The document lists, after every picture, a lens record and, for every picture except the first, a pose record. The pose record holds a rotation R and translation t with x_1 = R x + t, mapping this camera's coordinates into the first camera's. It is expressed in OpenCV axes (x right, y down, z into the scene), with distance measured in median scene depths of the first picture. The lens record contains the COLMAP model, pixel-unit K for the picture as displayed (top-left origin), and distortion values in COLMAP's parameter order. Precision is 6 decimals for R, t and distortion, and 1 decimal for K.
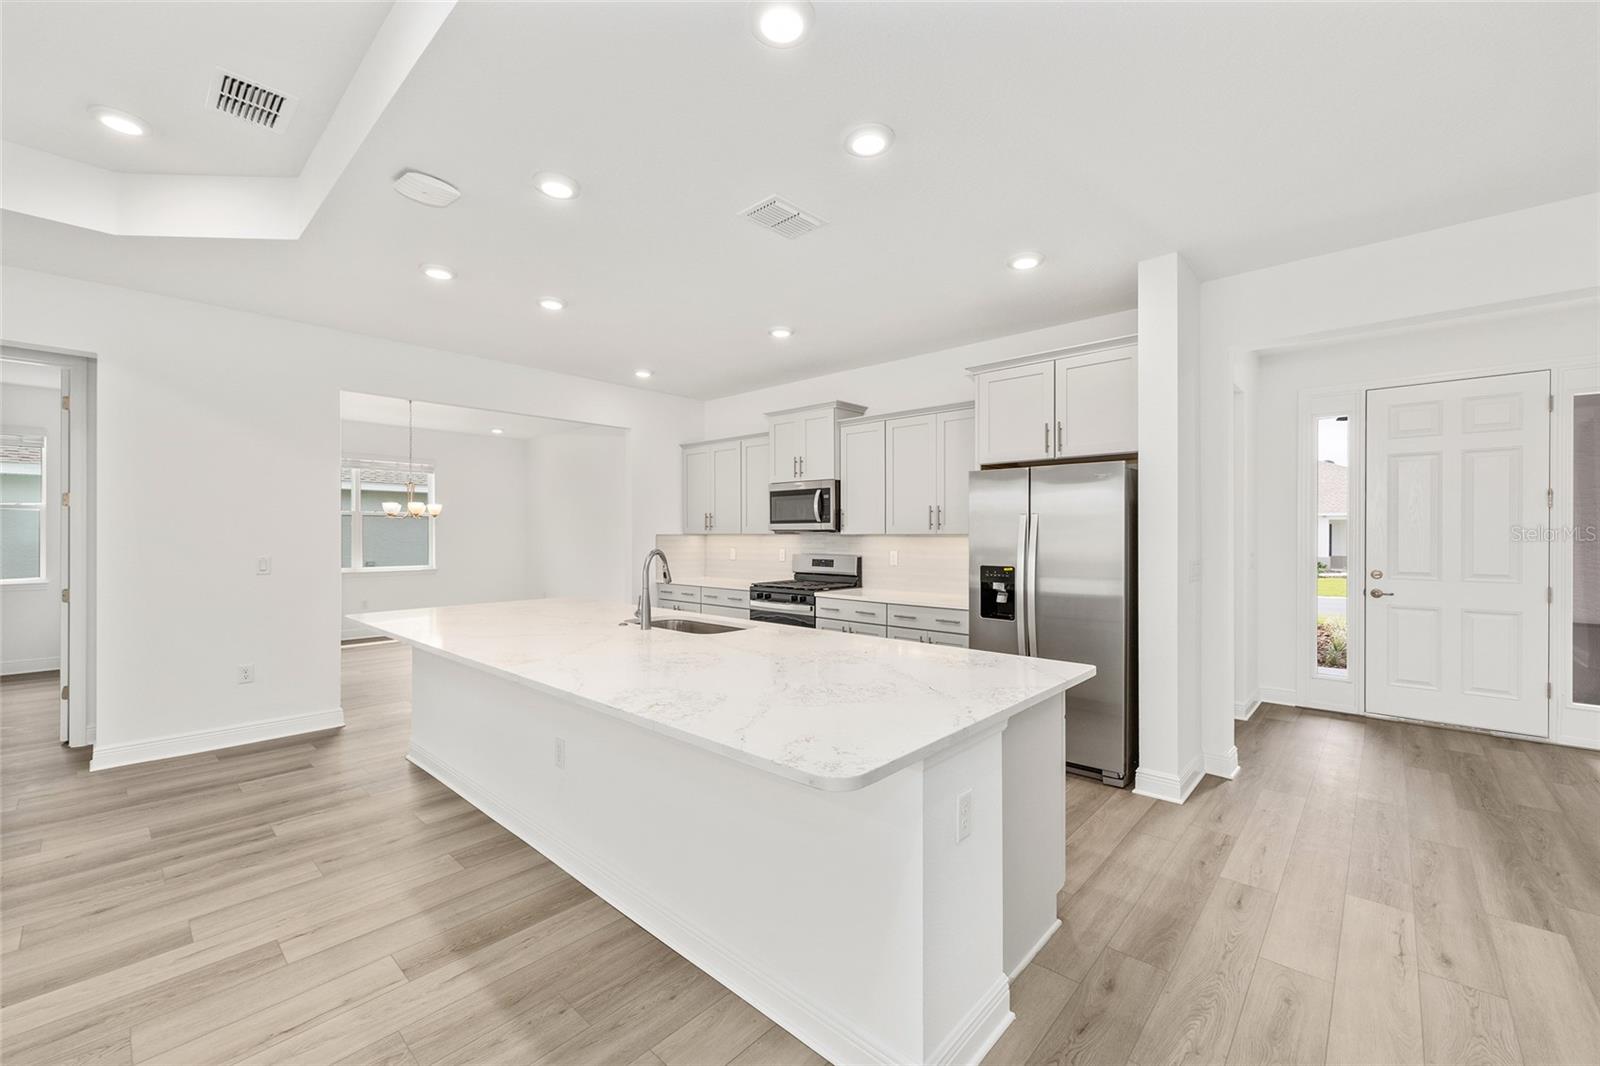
lens RADIAL K [[644.7, 0, 800.0], [0, 644.7, 533.0], [0, 0, 1]] dist [-0.000710, -0.000043]
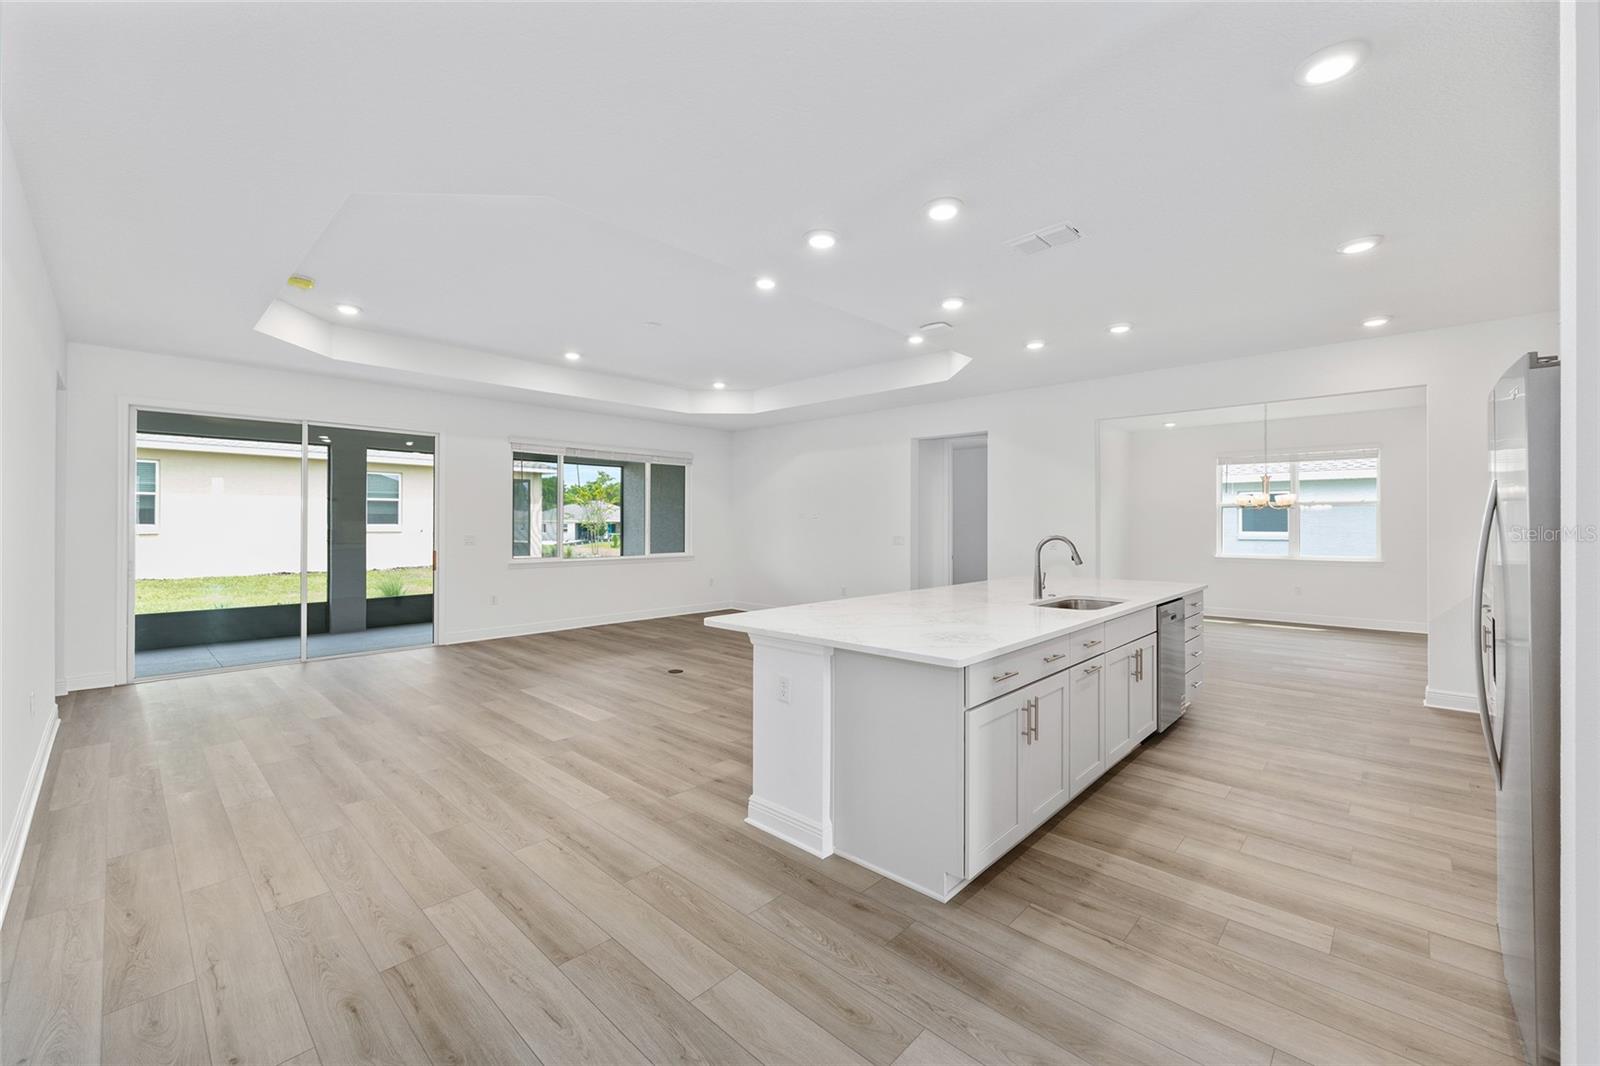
lens RADIAL K [[644.7, 0, 800.0], [0, 644.7, 533.0], [0, 0, 1]] dist [-0.000710, -0.000043]
pose [[-0.017003, 0.008404, -0.999820, 1.448361], [-0.001156, 0.999964, 0.008425, 0.008938], [0.999855, 0.001299, -0.016993, 0.797046]]
